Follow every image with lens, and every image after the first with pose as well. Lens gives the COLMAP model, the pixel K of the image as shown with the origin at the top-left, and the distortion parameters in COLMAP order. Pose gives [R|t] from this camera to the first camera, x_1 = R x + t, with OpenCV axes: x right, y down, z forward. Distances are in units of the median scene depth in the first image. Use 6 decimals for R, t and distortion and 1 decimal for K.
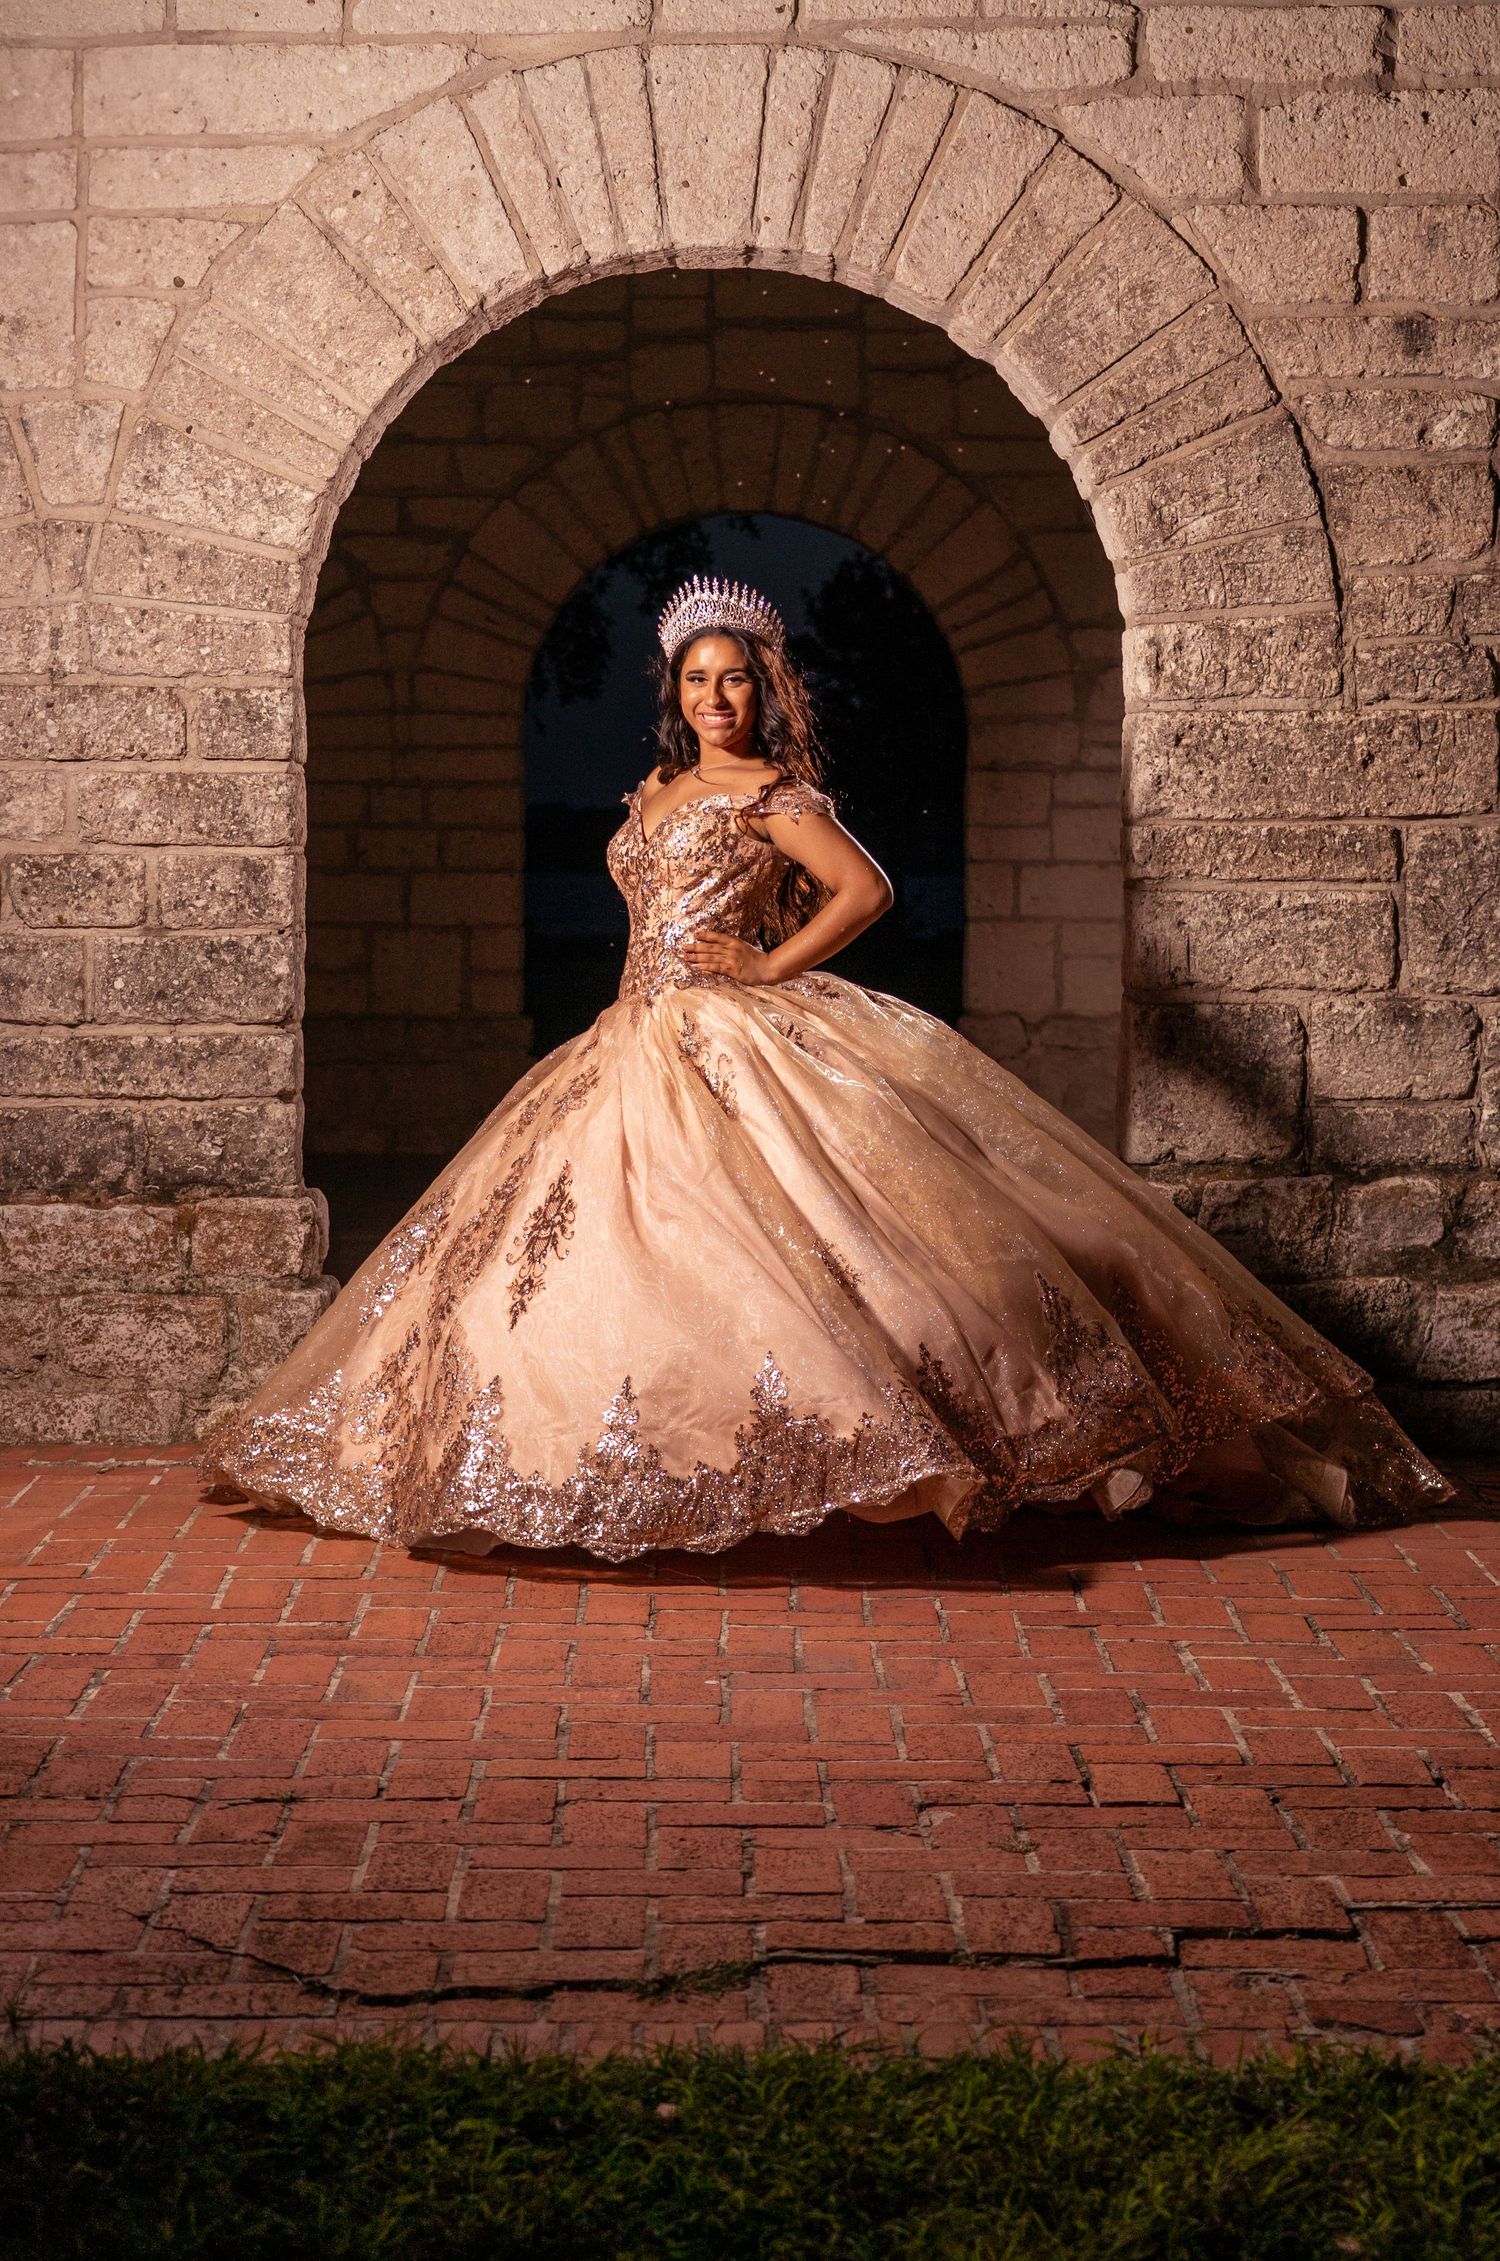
lens RADIAL K [[3903.6, 0, 640.1], [0, 3903.6, 948.3], [0, 0, 1]] dist [0.089290, 0.000000]
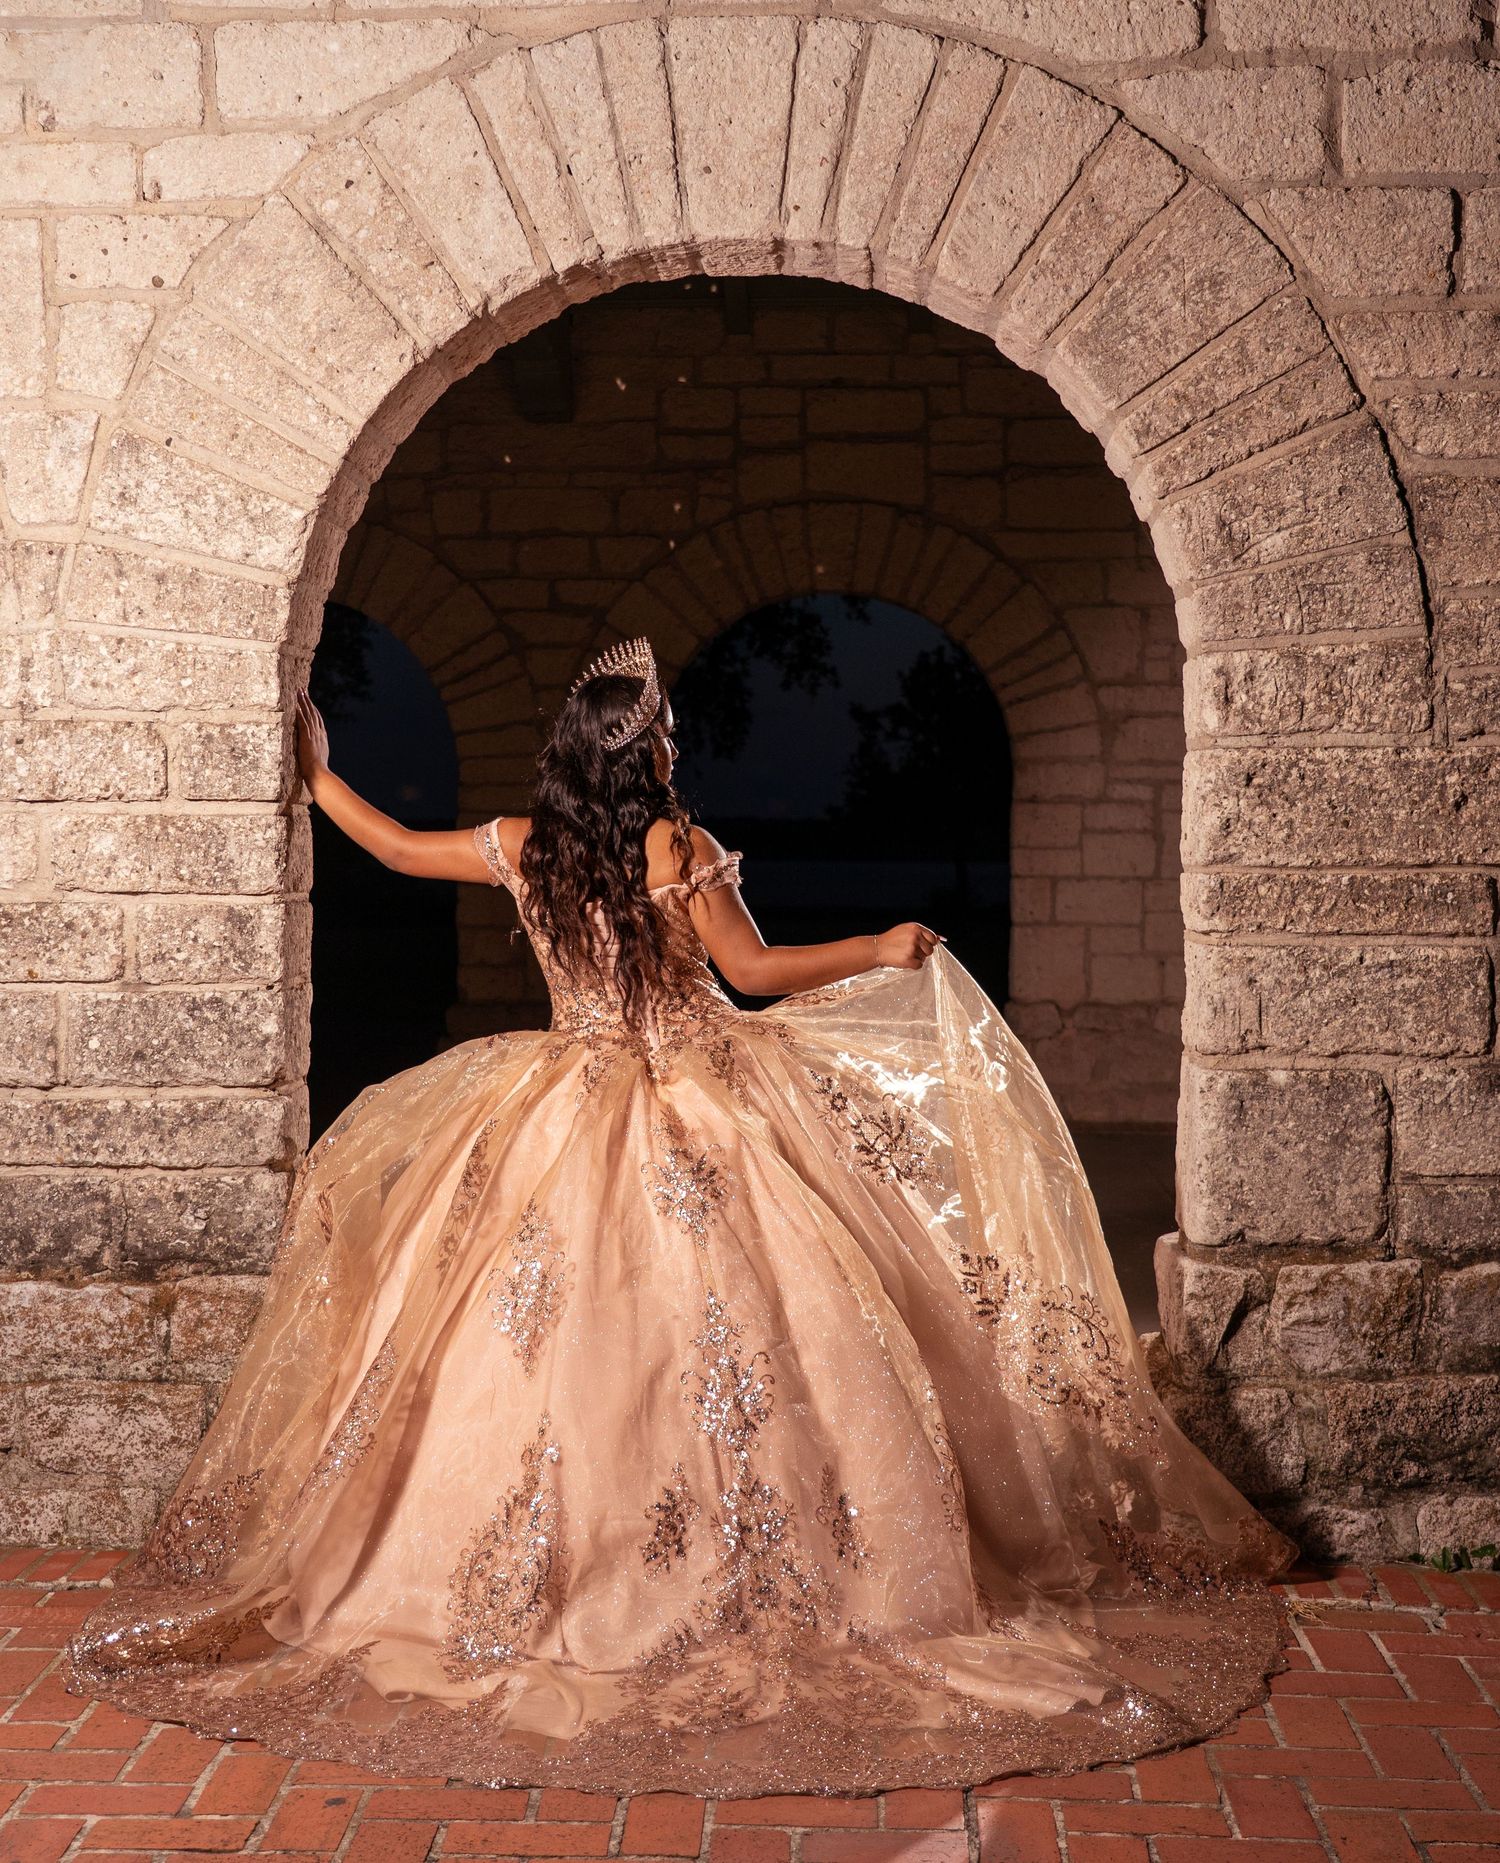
lens RADIAL K [[2324.7, 0, 742.9], [0, 2324.7, 894.2], [0, 0, 1]] dist [0.064425, 0.000000]
pose [[0.999520, 0.001468, -0.030960, 0.036822], [-0.001544, 0.999996, -0.002431, -0.025075], [0.030956, 0.002478, 0.999518, 0.454244]]
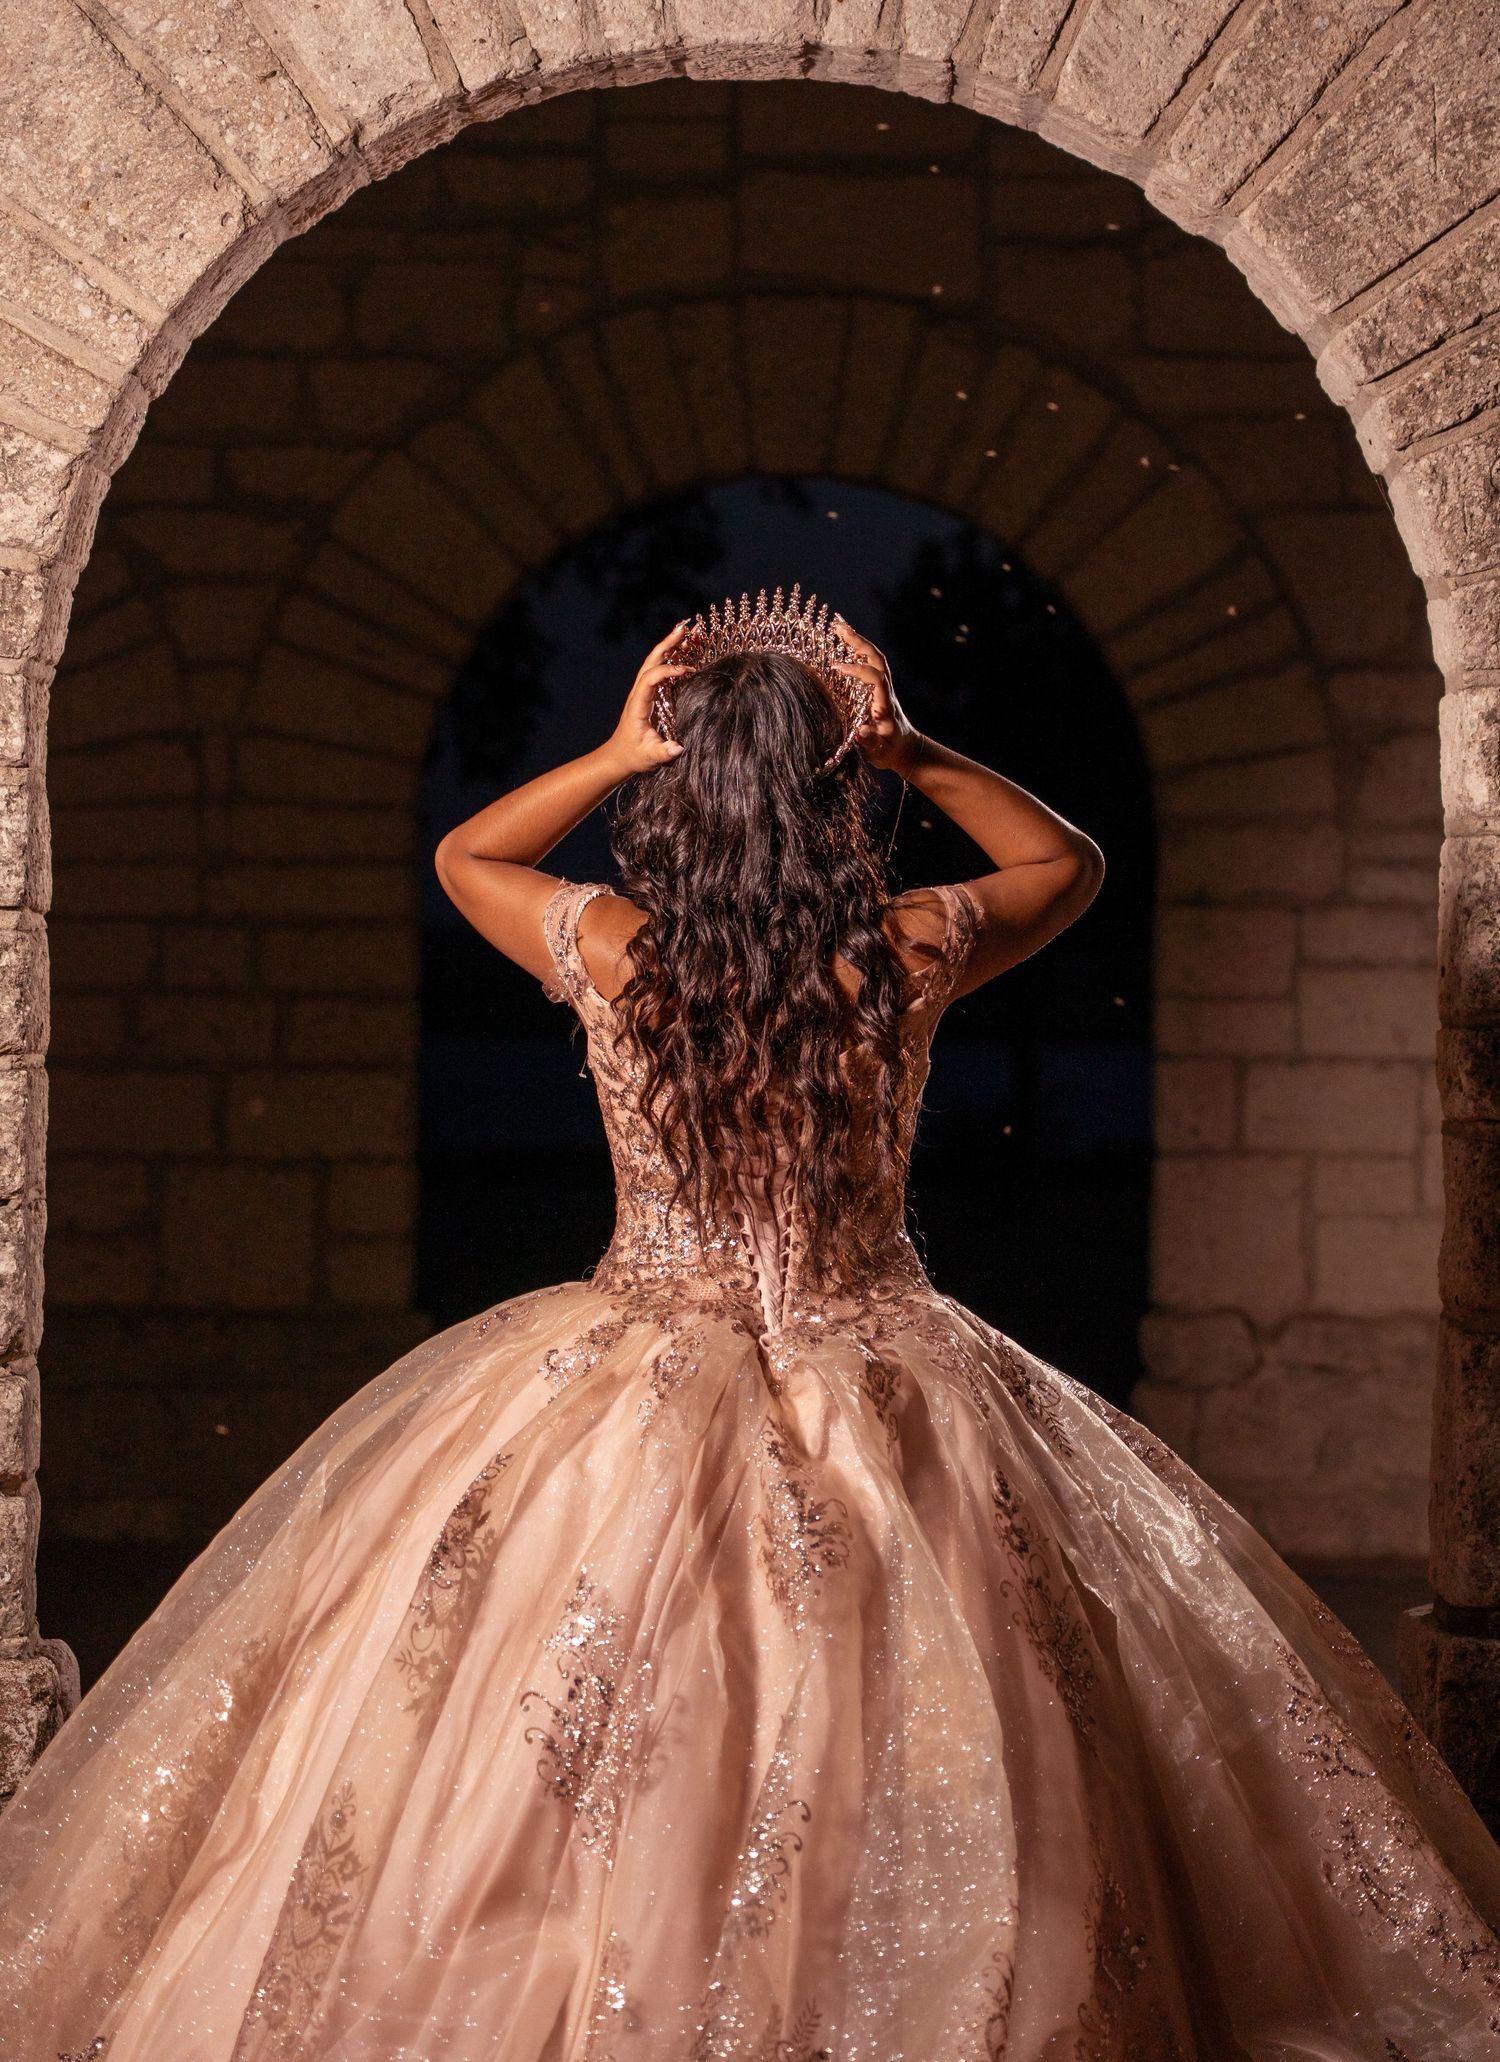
lens RADIAL K [[6297.8, 0, 704.3], [0, 6297.8, 882.8], [0, 0, 1]] dist [0.112868, 0.000000]
pose [[0.999852, 0.005914, 0.016166, -0.002729], [-0.005219, 0.999074, -0.042718, -0.012143], [-0.016404, 0.042628, 0.998956, 0.055045]]
